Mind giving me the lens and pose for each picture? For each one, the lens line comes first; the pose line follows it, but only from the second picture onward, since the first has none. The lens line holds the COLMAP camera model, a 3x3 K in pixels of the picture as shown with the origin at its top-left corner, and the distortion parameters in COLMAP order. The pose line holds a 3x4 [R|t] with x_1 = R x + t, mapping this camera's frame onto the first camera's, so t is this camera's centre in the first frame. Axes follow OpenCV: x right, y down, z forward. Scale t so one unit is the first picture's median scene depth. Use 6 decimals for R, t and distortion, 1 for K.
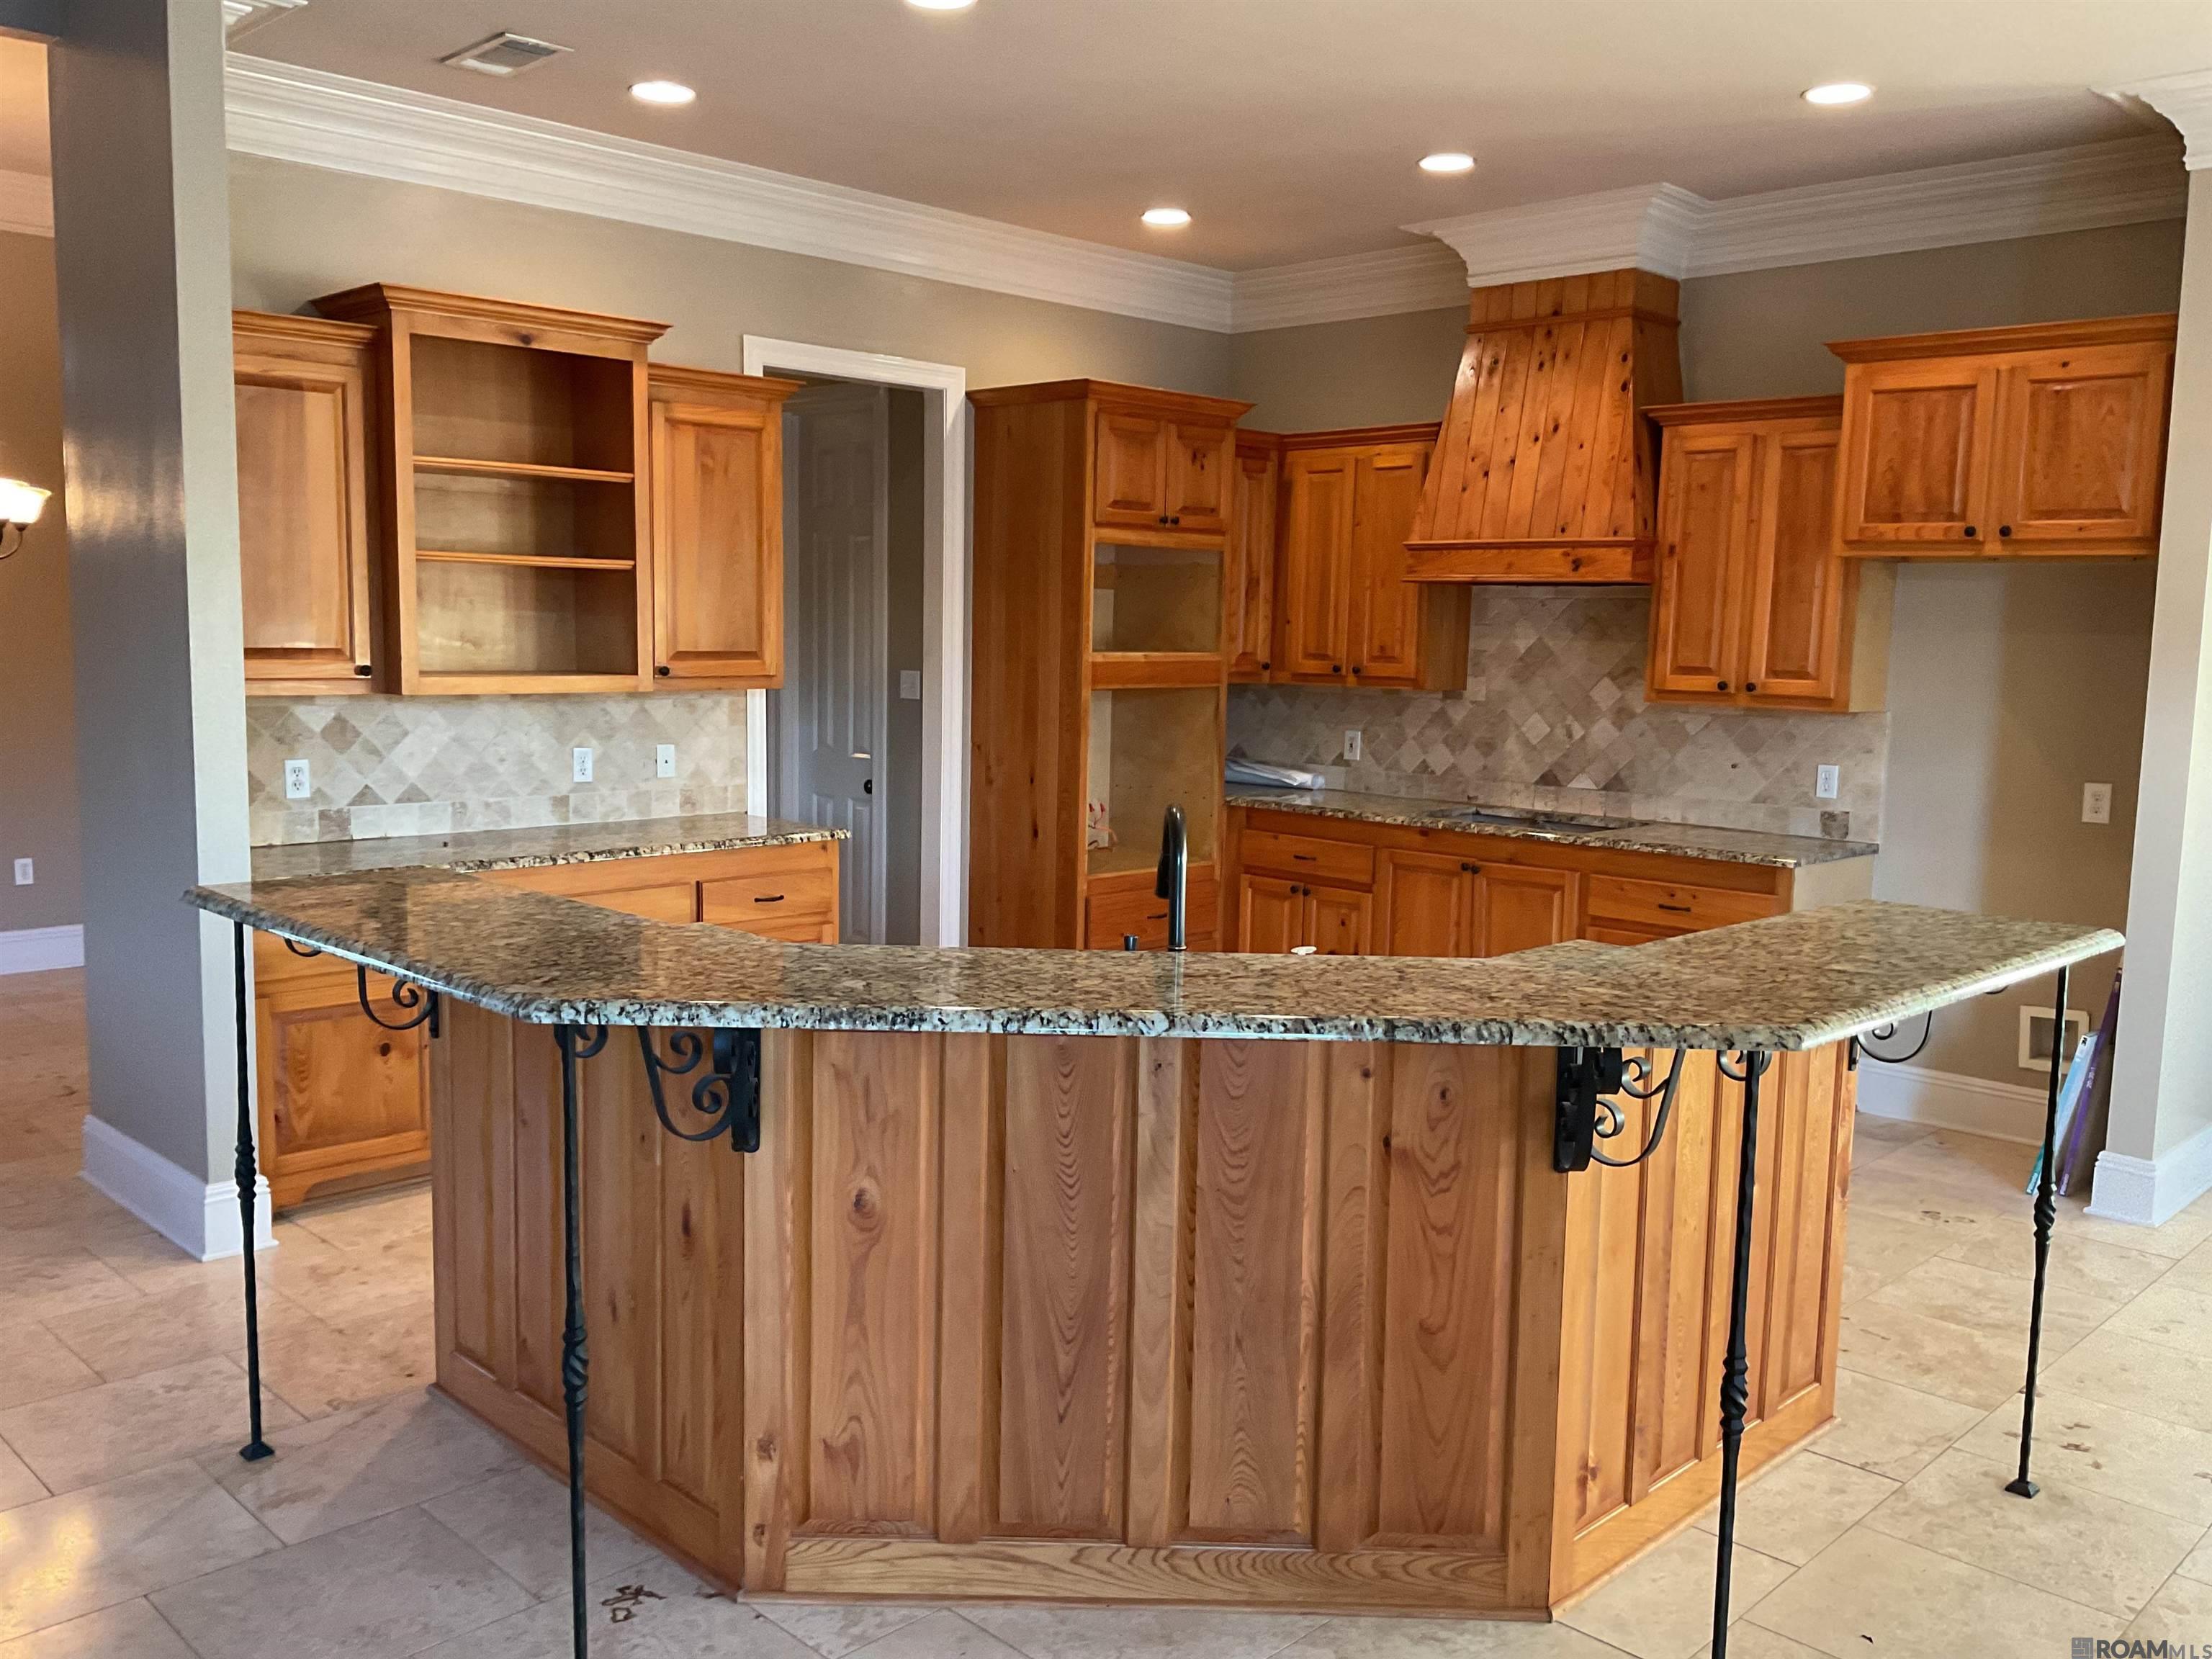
lens RADIAL K [[1846.6, 0, 1105.8], [0, 1846.6, 832.4], [0, 0, 1]] dist [0.076162, -0.147575]
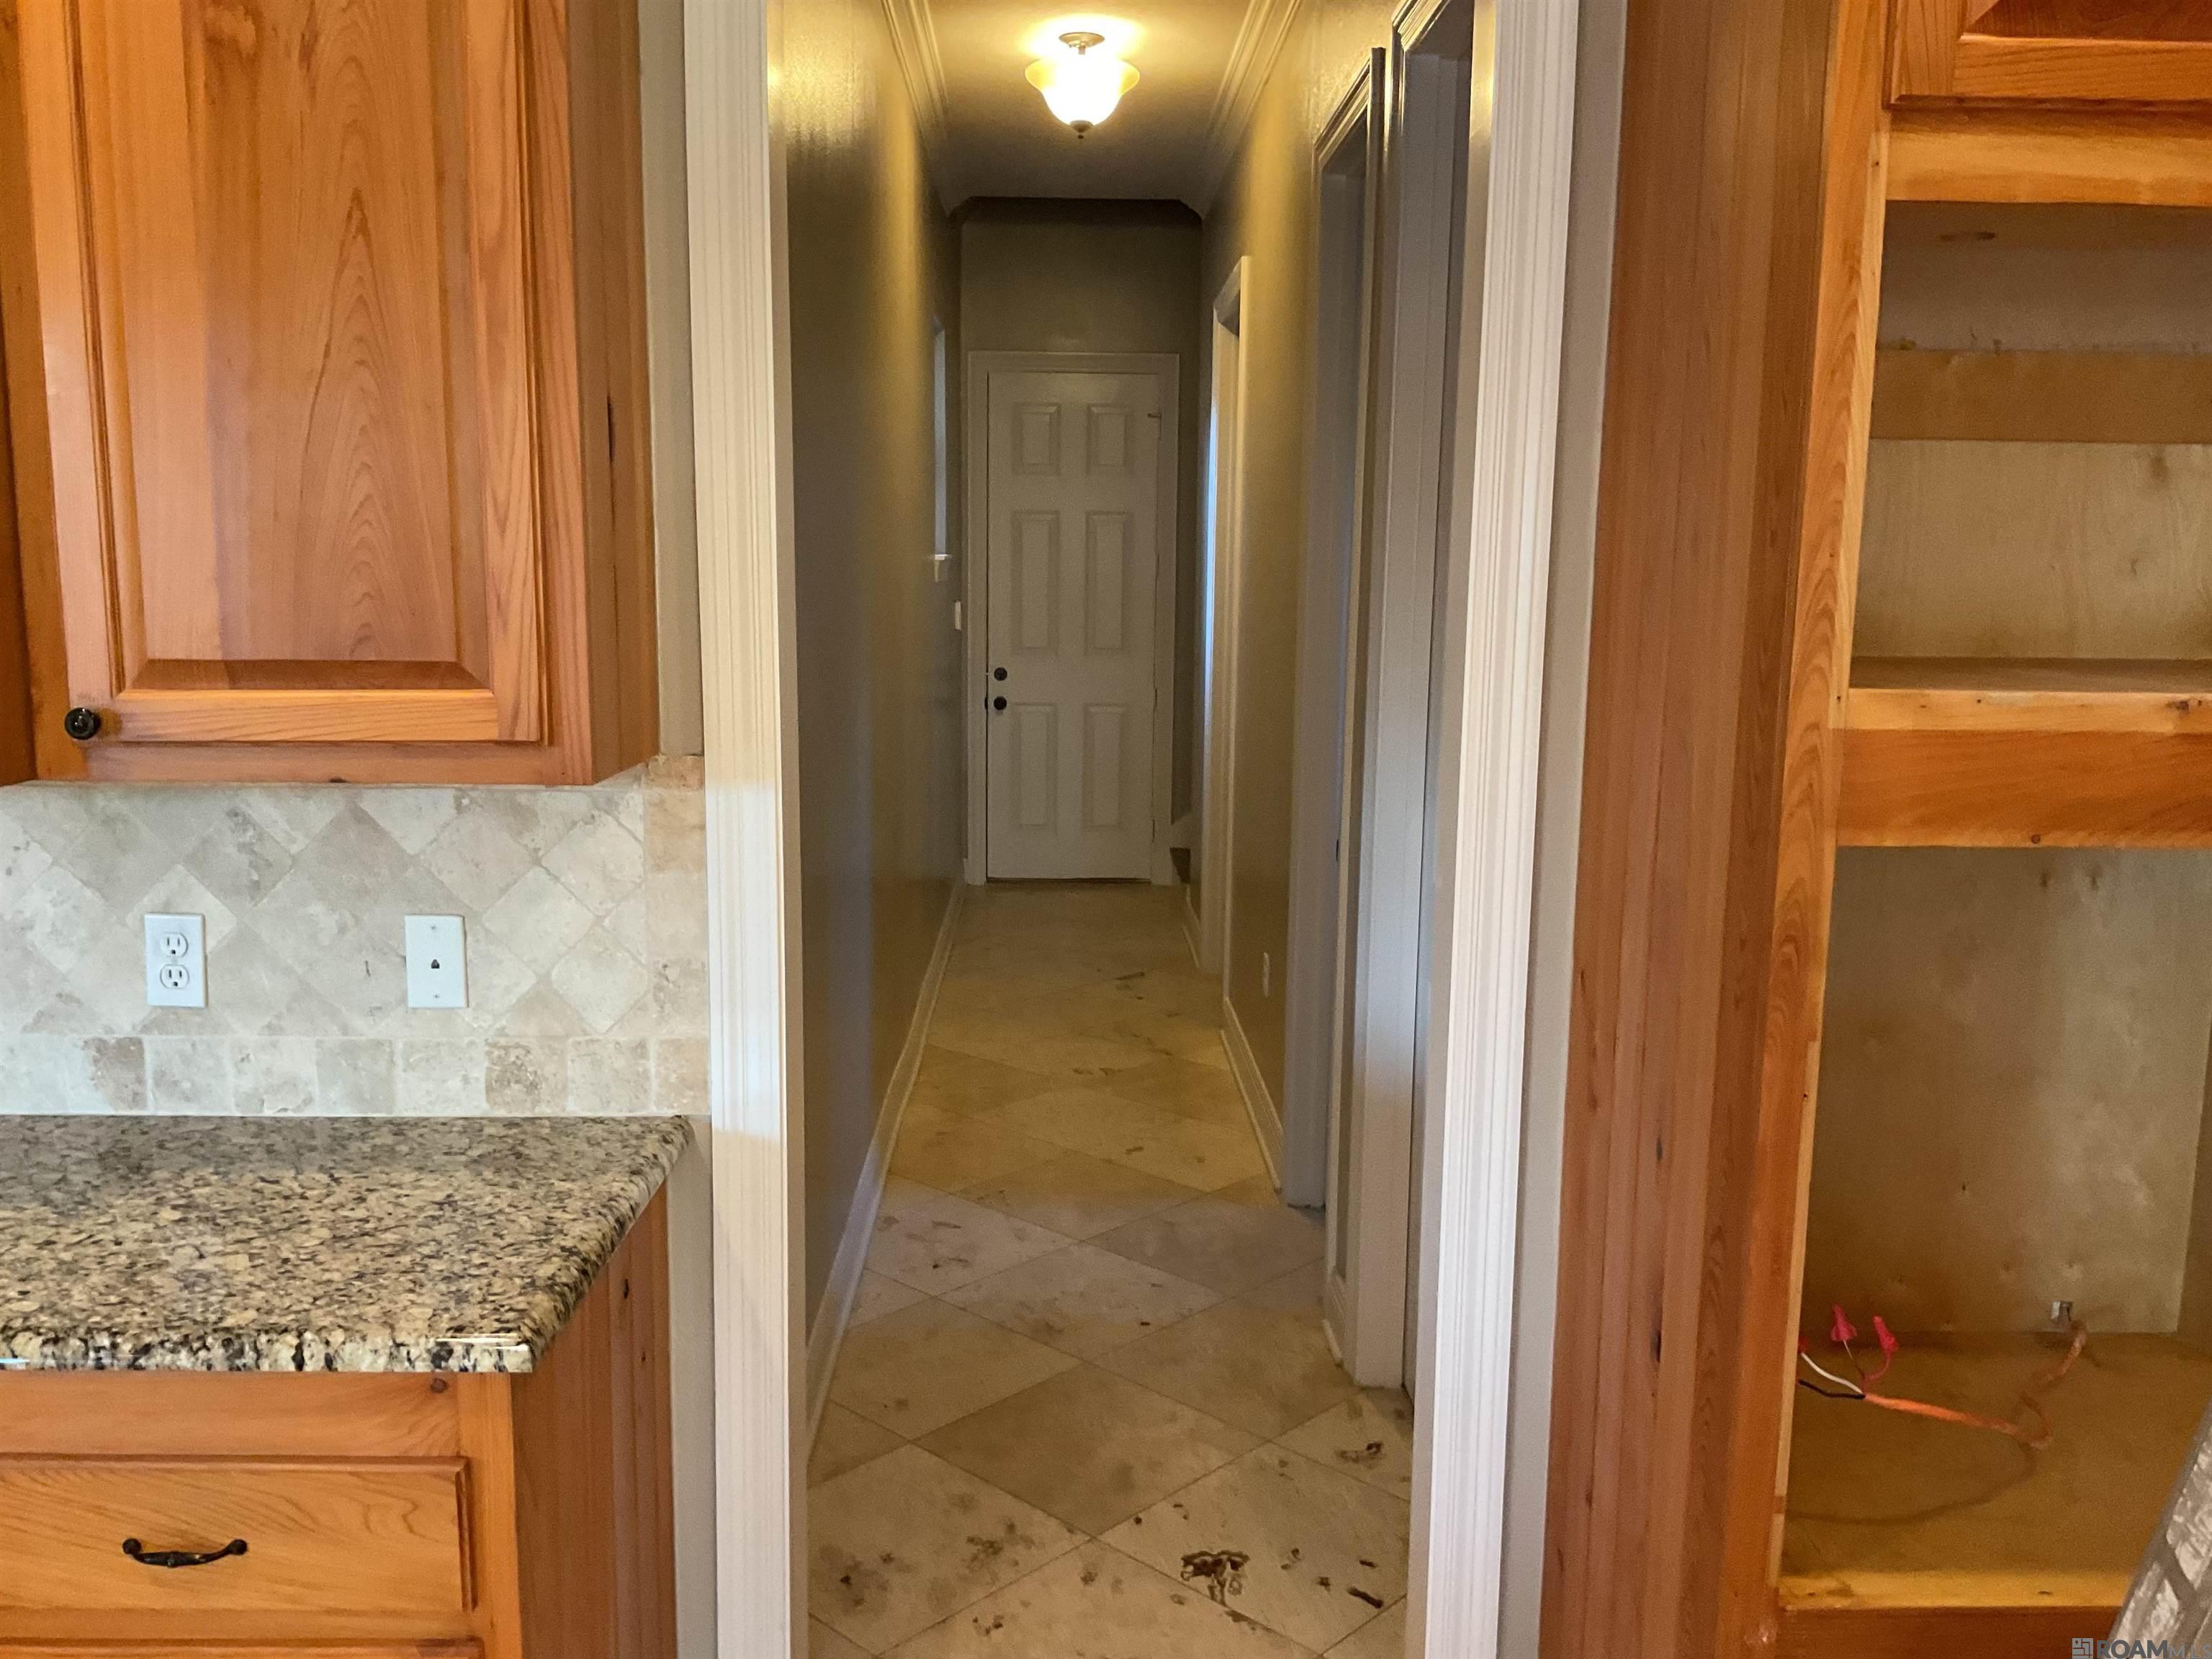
lens RADIAL K [[1846.6, 0, 1091.9], [0, 1846.6, 836.3], [0, 0, 1]] dist [0.076162, -0.147575]
pose [[0.707528, 0.096707, -0.700037, 0.099121], [-0.076960, 0.995245, 0.059706, -0.094382], [0.702482, 0.011631, 0.711606, 0.845039]]
